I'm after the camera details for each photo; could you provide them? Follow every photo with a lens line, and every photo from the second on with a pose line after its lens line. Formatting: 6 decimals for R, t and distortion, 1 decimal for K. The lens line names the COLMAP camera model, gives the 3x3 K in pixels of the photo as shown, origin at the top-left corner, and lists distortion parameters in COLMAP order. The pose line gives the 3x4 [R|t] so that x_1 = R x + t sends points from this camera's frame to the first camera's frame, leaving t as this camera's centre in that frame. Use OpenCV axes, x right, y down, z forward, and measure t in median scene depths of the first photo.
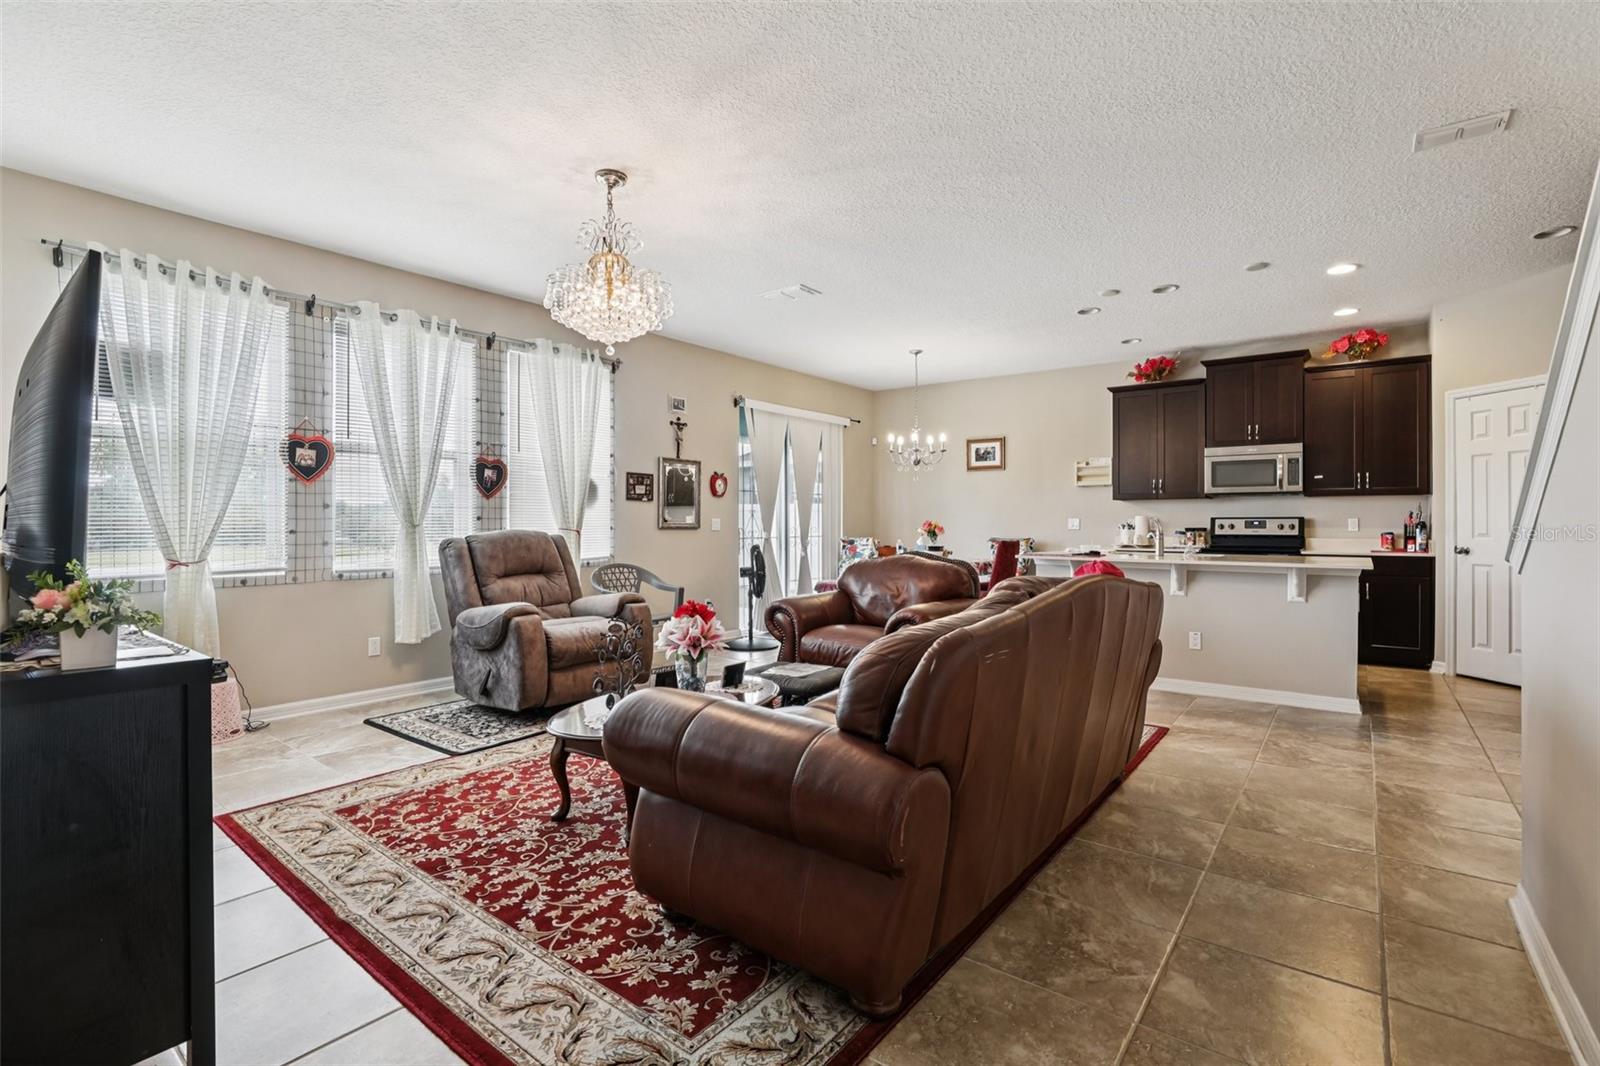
lens RADIAL K [[732.1, 0, 800.9], [0, 732.1, 522.2], [0, 0, 1]] dist [-0.041196, 0.011357]
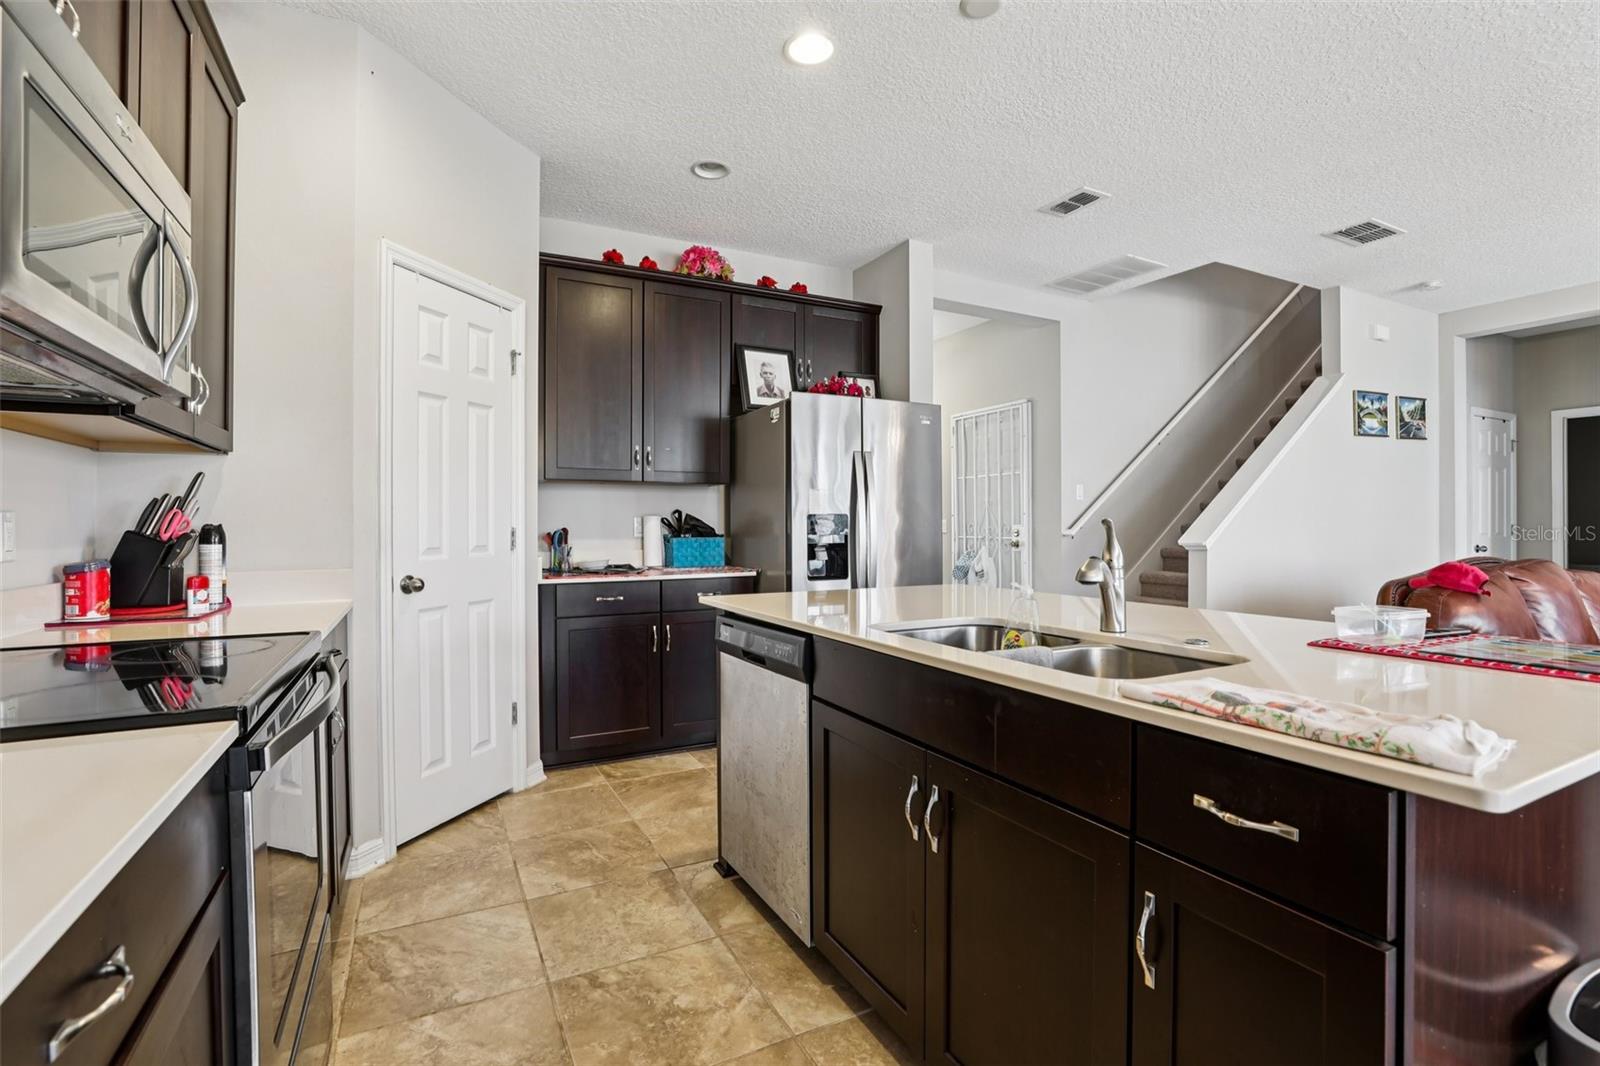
lens RADIAL K [[732.1, 0, 800.9], [0, 732.1, 522.2], [0, 0, 1]] dist [-0.041196, 0.011357]
pose [[-0.908700, 0.003208, 0.417437, 0.396138], [0.002269, 0.999994, -0.002747, -0.001759], [-0.417443, -0.001549, -0.908702, 1.076853]]
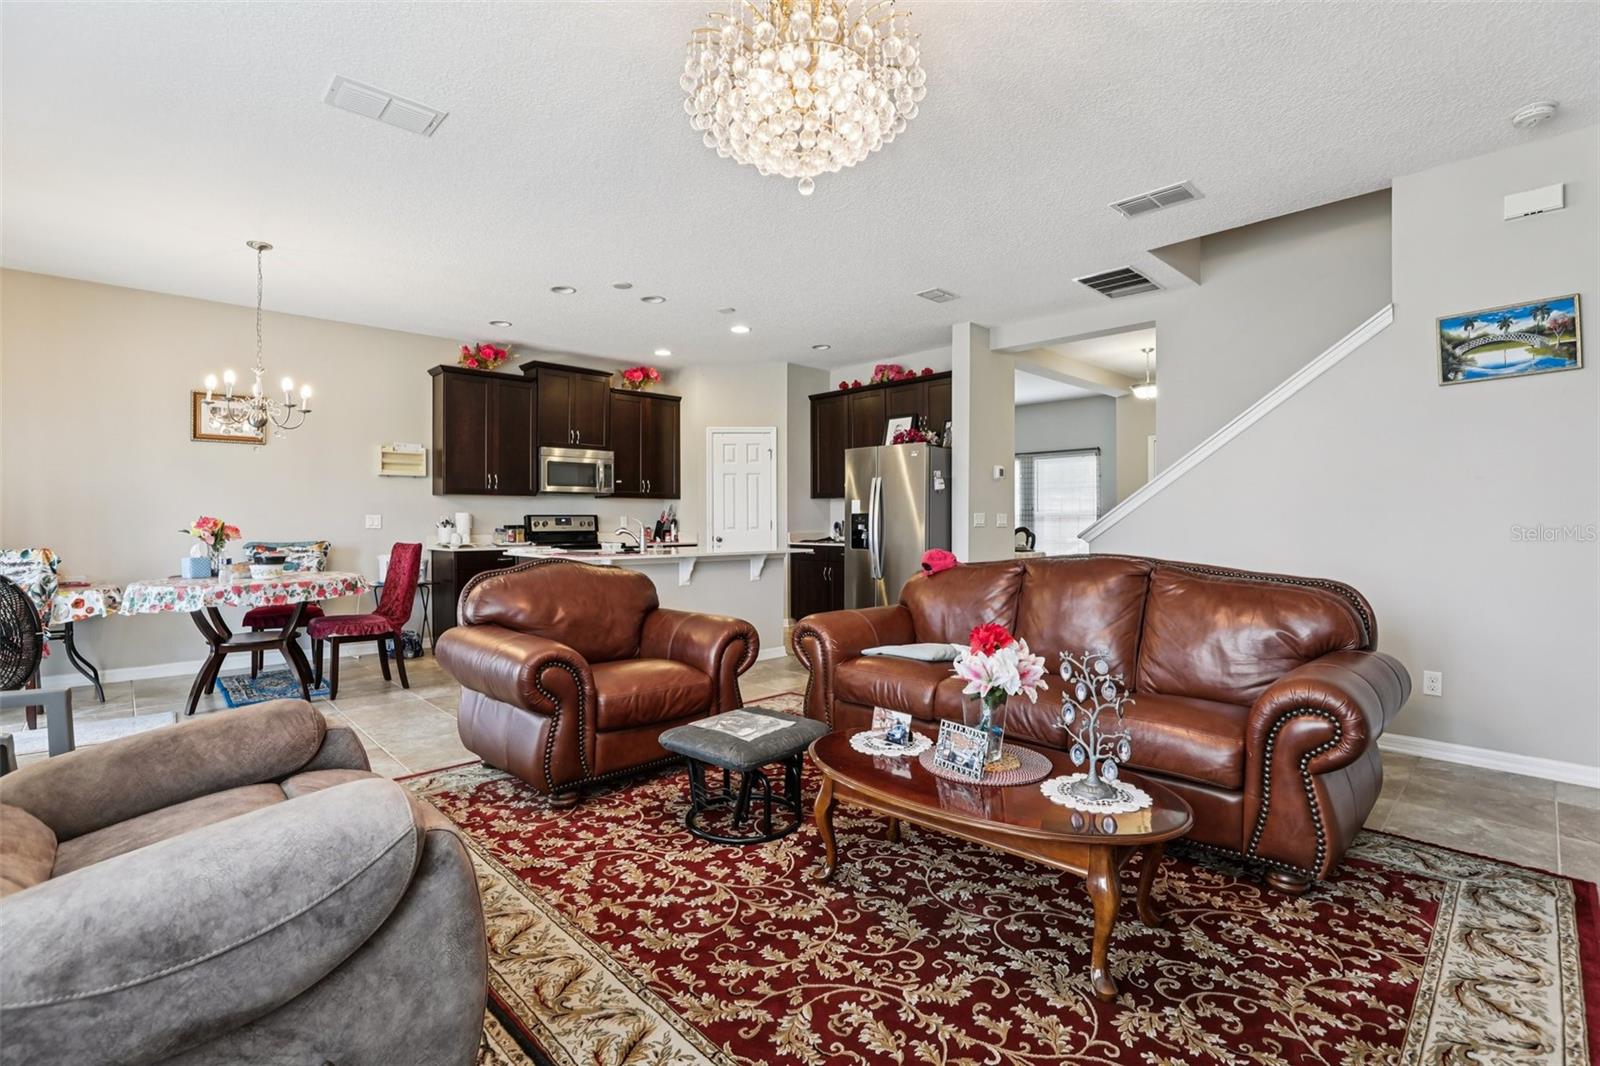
lens RADIAL K [[732.1, 0, 800.9], [0, 732.1, 522.2], [0, 0, 1]] dist [-0.041196, 0.011357]
pose [[0.144840, -0.002374, 0.989452, -0.418240], [0.001274, 0.999997, 0.002213, 0.001945], [-0.989454, 0.000940, 0.144842, 0.499977]]
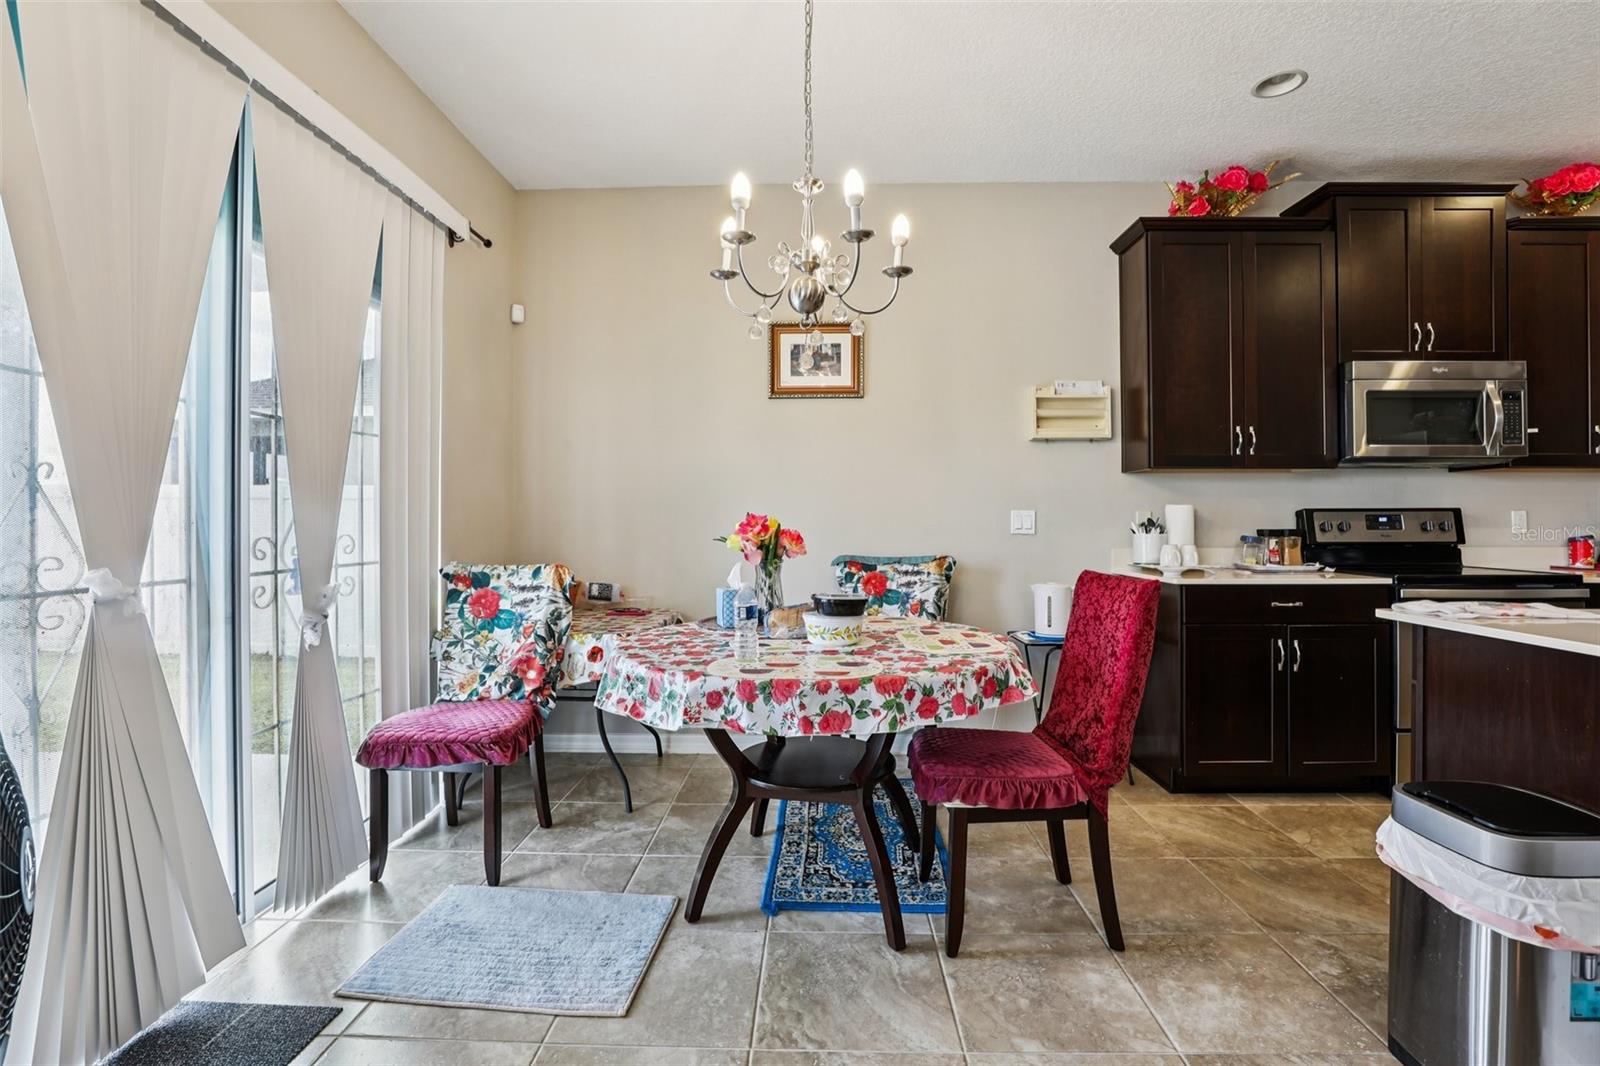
lens RADIAL K [[732.1, 0, 800.9], [0, 732.1, 522.2], [0, 0, 1]] dist [-0.041196, 0.011357]
pose [[0.807742, -0.002568, 0.589531, -0.009073], [0.001587, 0.999996, 0.002181, 0.001137], [-0.589535, -0.000826, 0.807743, 0.855813]]
